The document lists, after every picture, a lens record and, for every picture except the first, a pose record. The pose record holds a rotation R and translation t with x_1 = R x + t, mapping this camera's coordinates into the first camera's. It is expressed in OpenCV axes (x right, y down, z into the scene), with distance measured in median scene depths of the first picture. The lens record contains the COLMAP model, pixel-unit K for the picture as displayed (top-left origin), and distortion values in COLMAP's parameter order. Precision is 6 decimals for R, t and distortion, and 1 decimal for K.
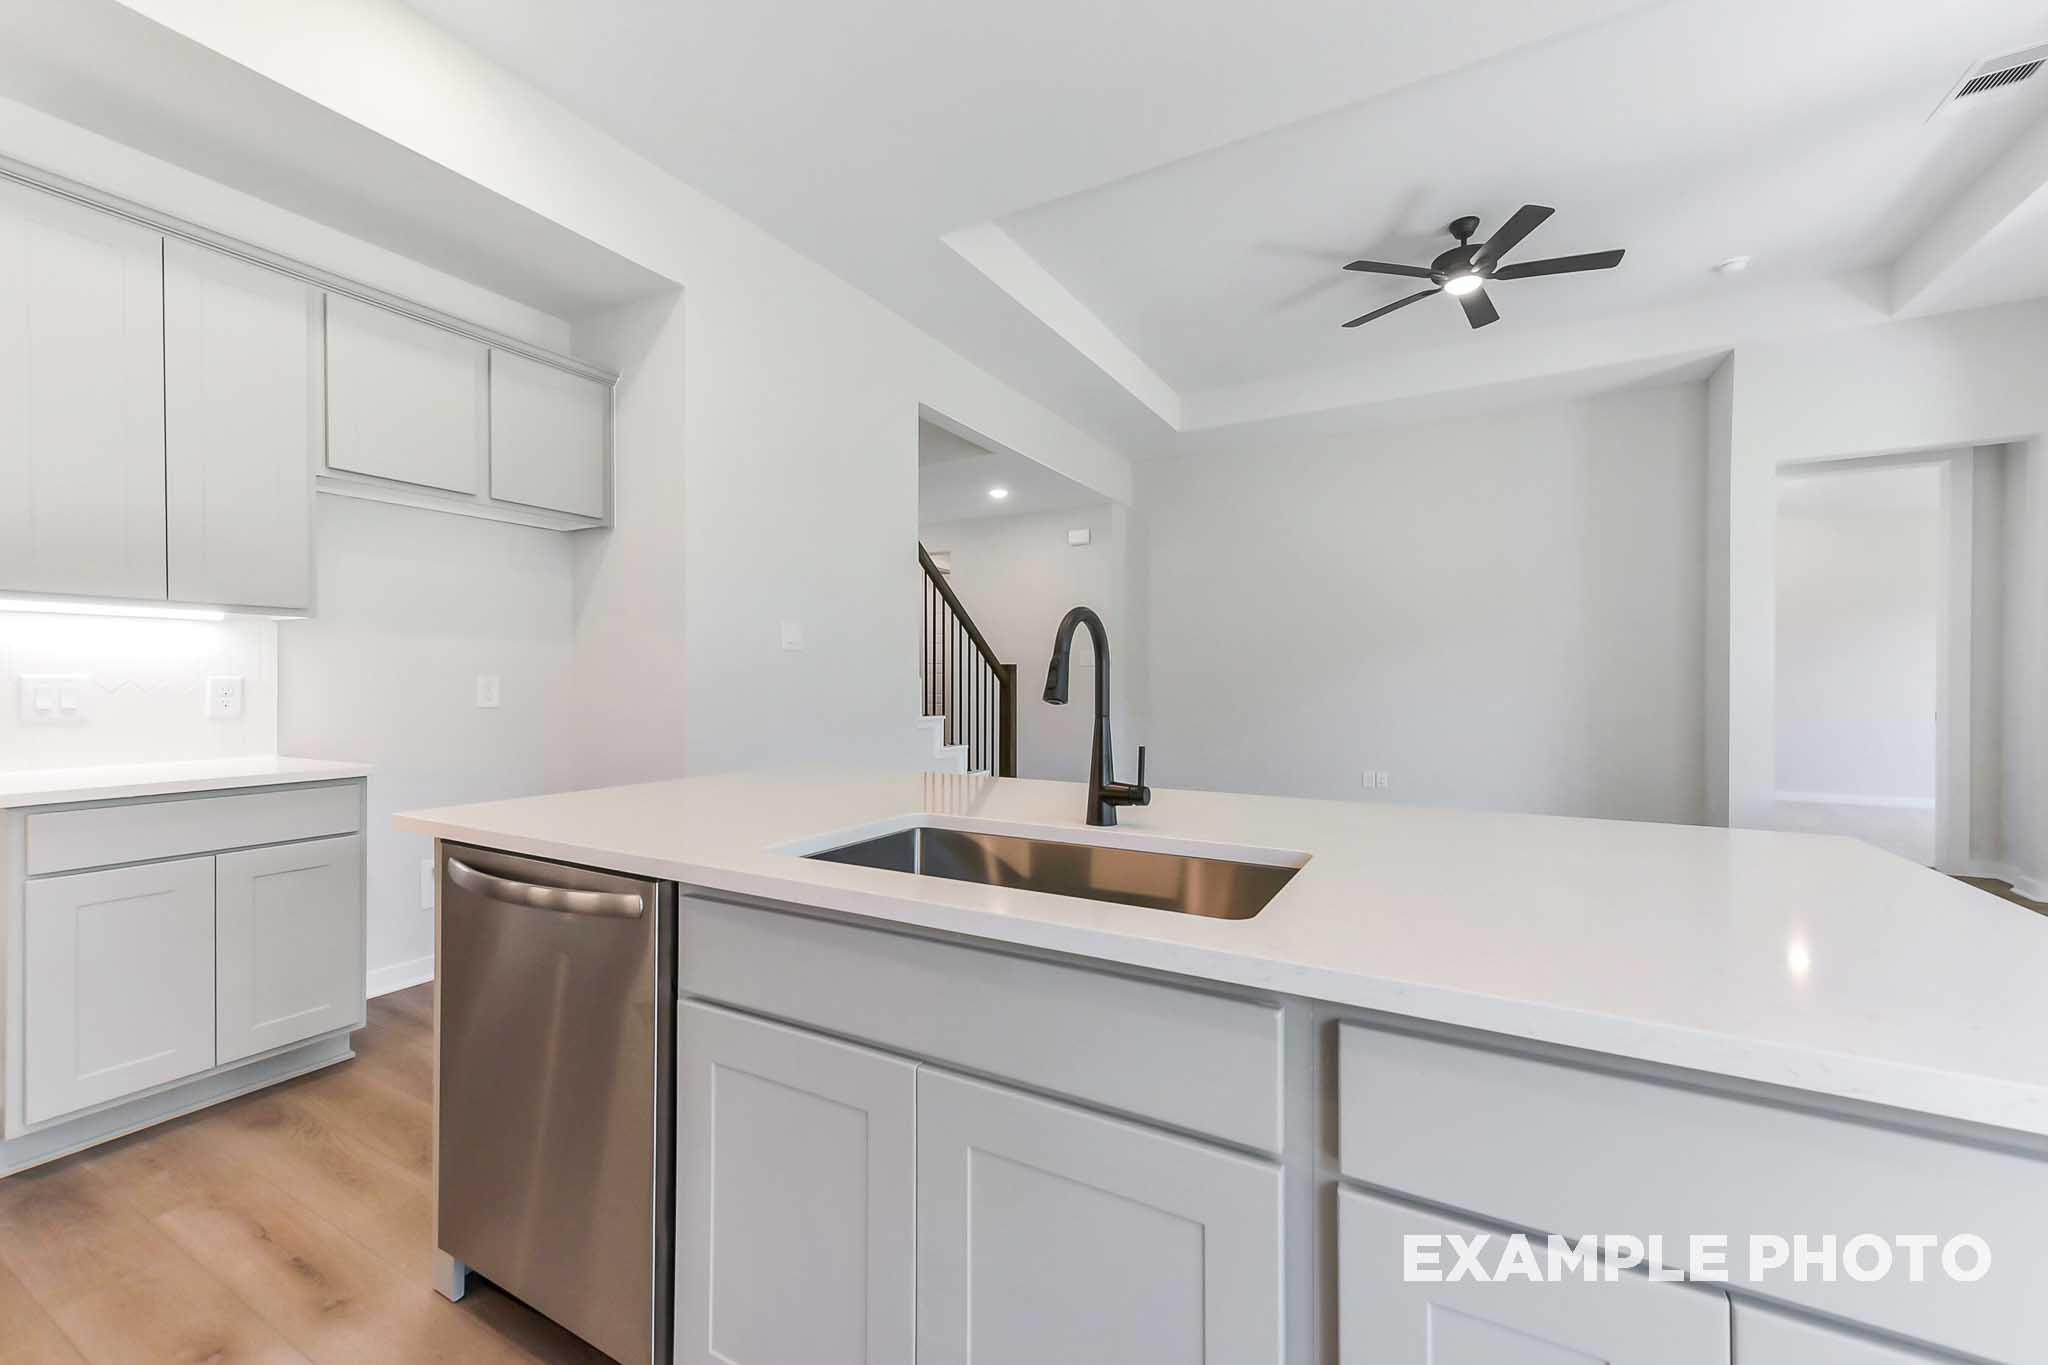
lens RADIAL K [[820.2, 0, 1020.7], [0, 820.2, 688.1], [0, 0, 1]] dist [0.019907, -0.000066]
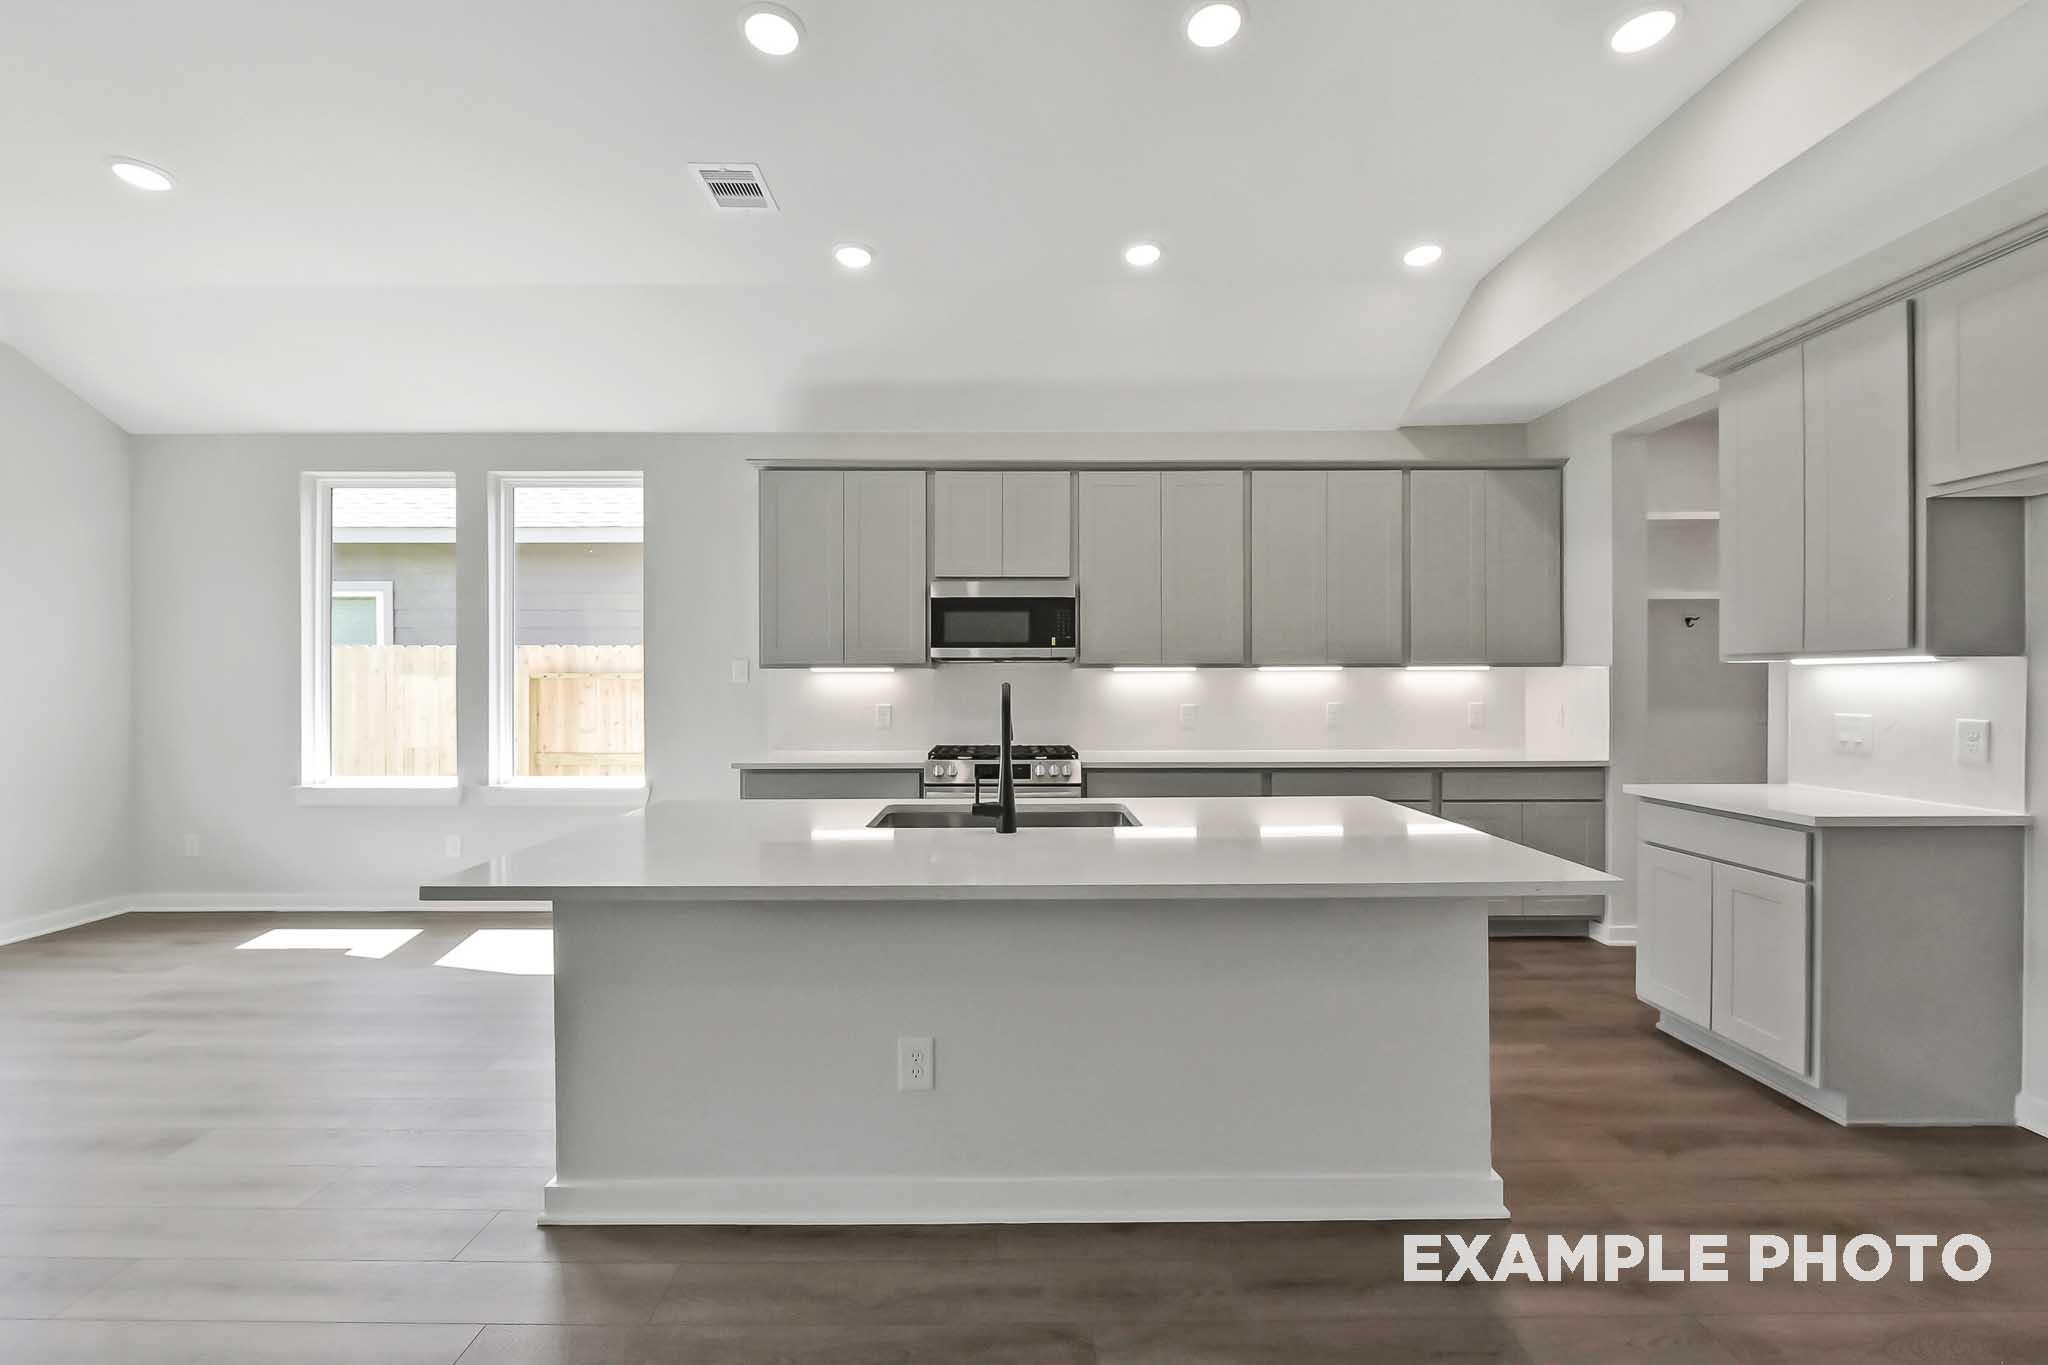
lens RADIAL K [[822.5, 0, 1024.0], [0, 822.5, 682.5], [0, 0, 1]] dist [-0.003681, 0.000104]
pose [[-0.866237, 0.001730, -0.499630, 0.433818], [-0.002614, 0.999965, 0.007995, -0.059053], [0.499626, 0.008231, -0.866202, 1.247180]]
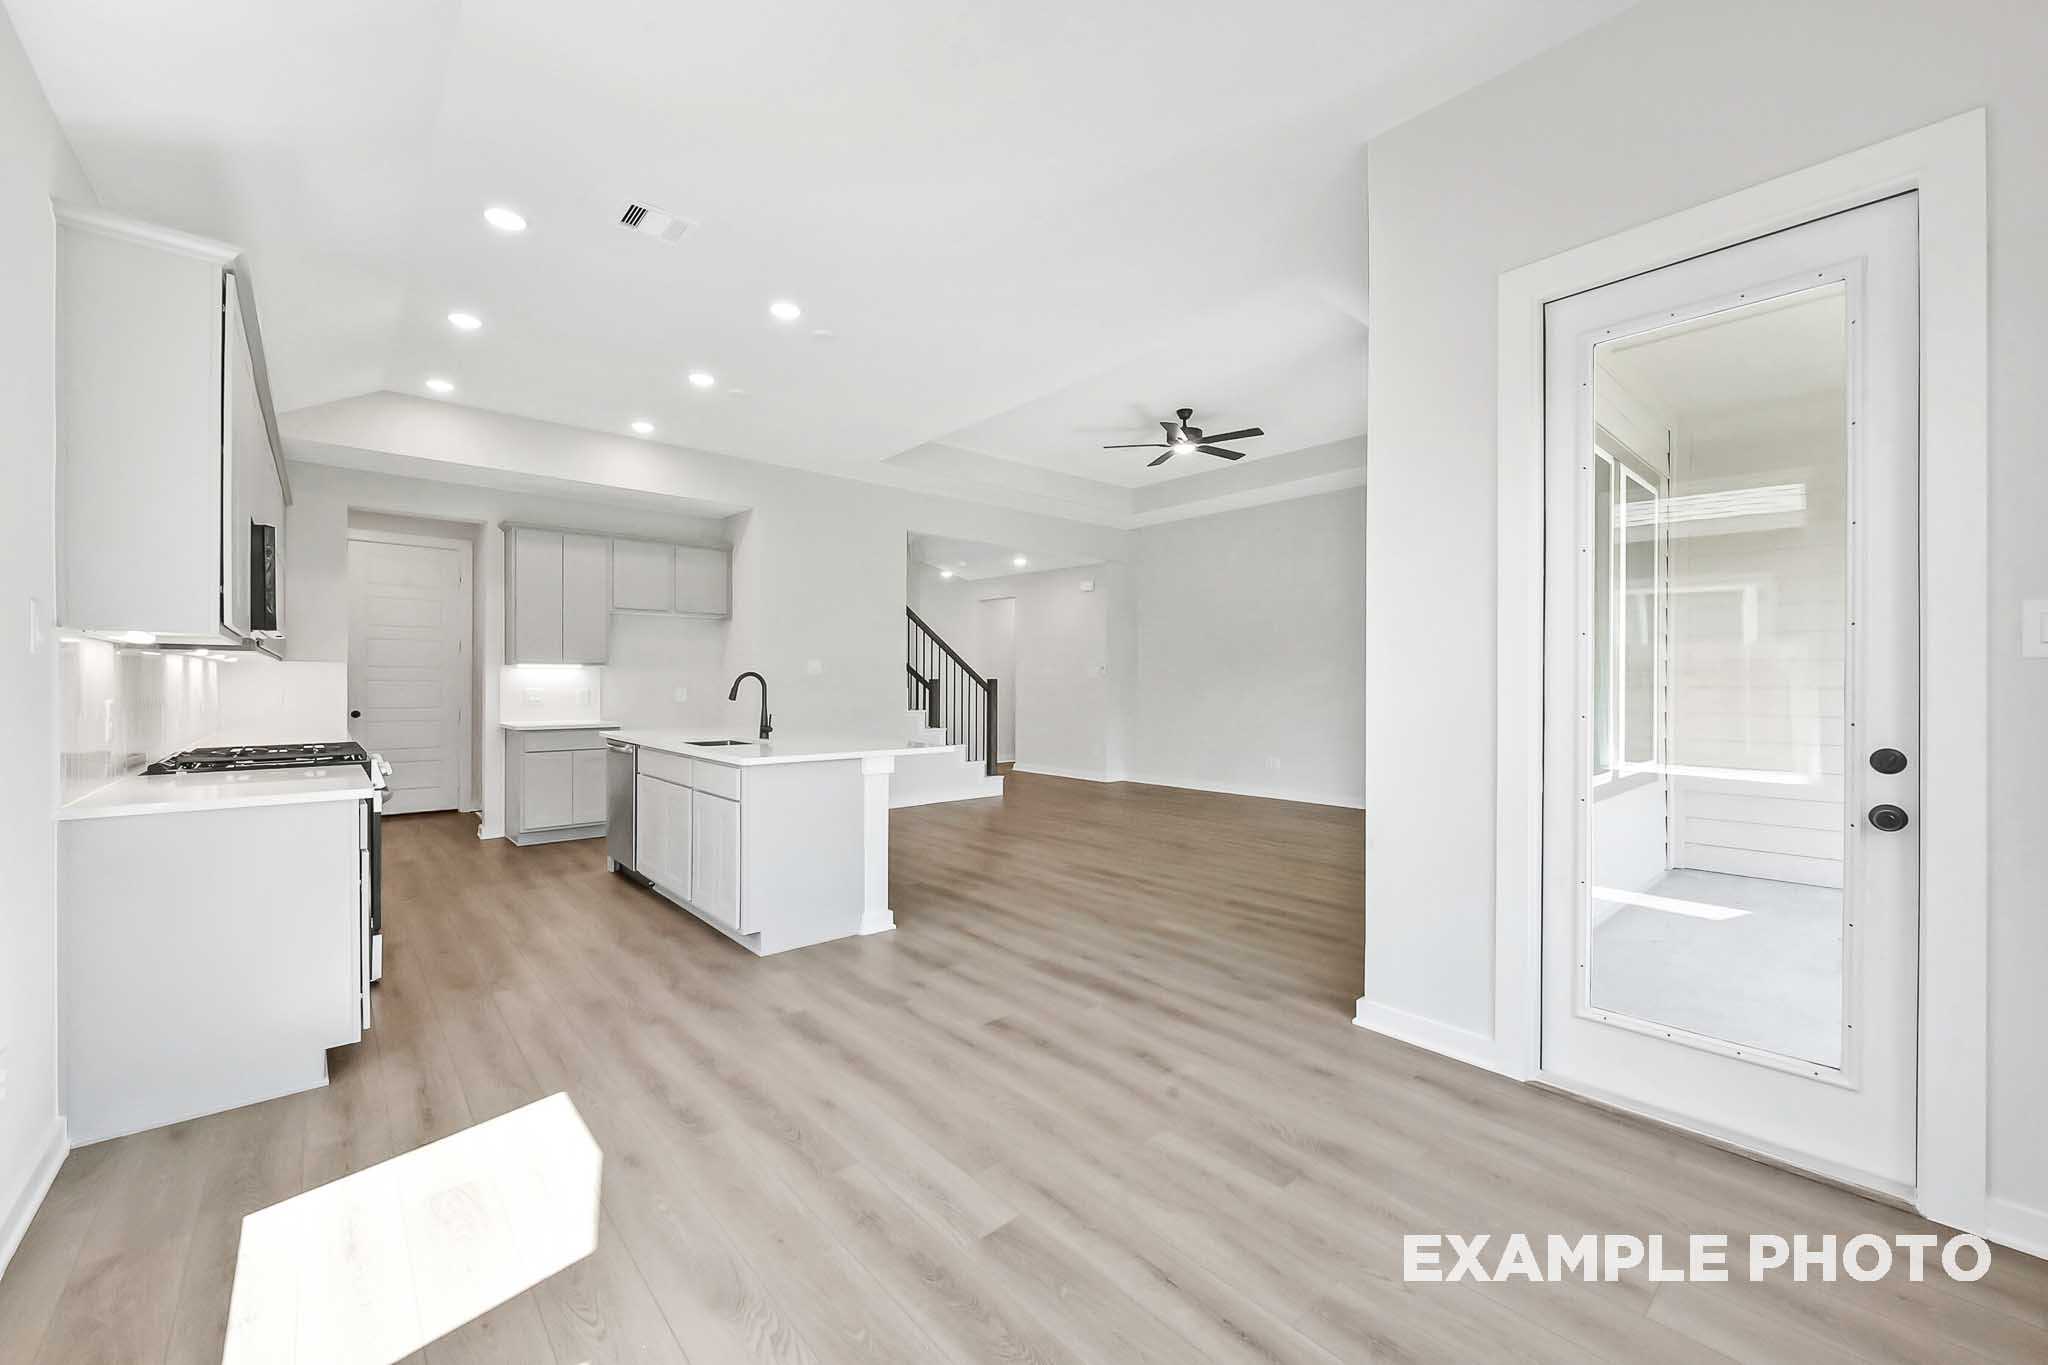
lens RADIAL K [[802.3, 0, 1017.1], [0, 802.3, 684.1], [0, 0, 1]] dist [0.003966, 0.000035]
pose [[0.942004, 0.002634, -0.335591, 1.145374], [-0.005631, 0.999952, -0.007957, -0.015097], [0.335554, 0.009385, 0.941974, -0.893699]]
